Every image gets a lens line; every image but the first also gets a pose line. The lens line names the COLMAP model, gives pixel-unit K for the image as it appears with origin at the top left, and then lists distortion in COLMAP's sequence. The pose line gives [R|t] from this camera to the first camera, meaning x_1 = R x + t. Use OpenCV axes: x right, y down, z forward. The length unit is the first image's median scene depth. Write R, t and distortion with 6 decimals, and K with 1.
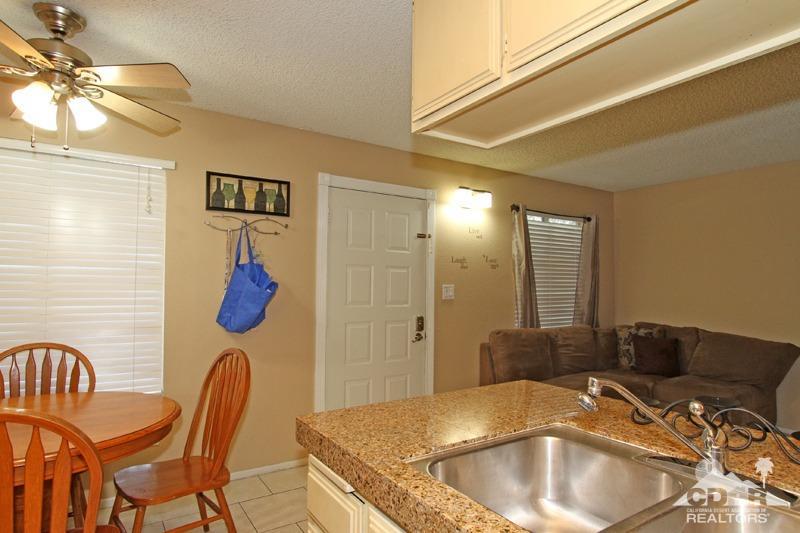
lens RADIAL K [[461.7, 0, 408.8], [0, 461.7, 278.0], [0, 0, 1]] dist [-0.006807, 0.001004]
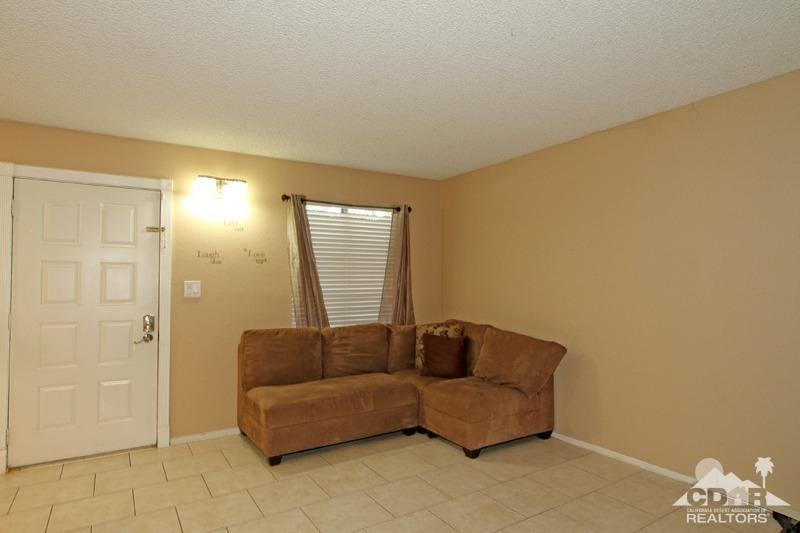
lens RADIAL K [[461.7, 0, 408.8], [0, 461.7, 278.0], [0, 0, 1]] dist [-0.006807, 0.001004]
pose [[0.999157, -0.010113, -0.039793, 0.510325], [0.010380, 0.999925, 0.006522, 0.006302], [0.039724, -0.006930, 0.999187, 0.077148]]
